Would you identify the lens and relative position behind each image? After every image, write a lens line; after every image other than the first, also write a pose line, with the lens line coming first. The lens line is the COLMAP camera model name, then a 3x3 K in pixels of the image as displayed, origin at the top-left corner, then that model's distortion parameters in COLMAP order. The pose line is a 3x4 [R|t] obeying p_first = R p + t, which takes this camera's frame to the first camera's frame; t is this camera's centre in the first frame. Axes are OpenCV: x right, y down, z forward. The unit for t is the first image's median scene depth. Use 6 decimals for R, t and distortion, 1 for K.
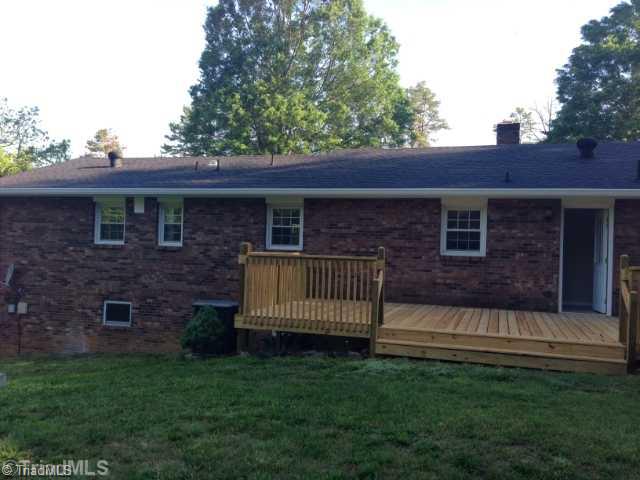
lens RADIAL K [[579.8, 0, 316.8], [0, 579.8, 236.0], [0, 0, 1]] dist [0.055224, 0.000000]
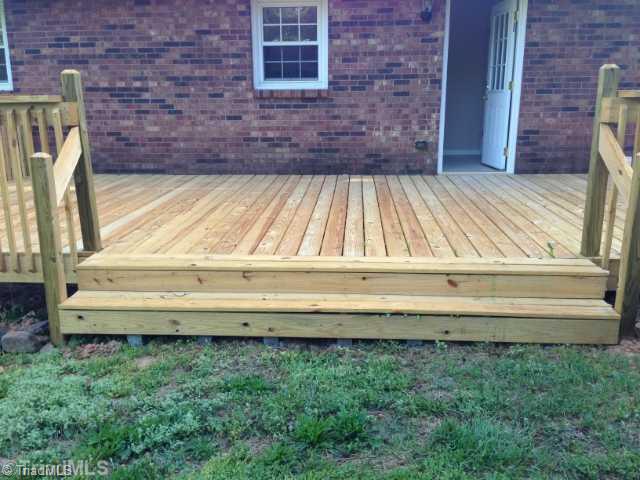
lens RADIAL K [[579.8, 0, 316.4], [0, 579.8, 241.2], [0, 0, 1]] dist [0.055224, 0.000000]
pose [[0.971278, -0.098944, 0.216400, 0.134849], [0.035969, 0.960047, 0.277518, 0.019491], [-0.235213, -0.261764, 0.936031, 0.404791]]
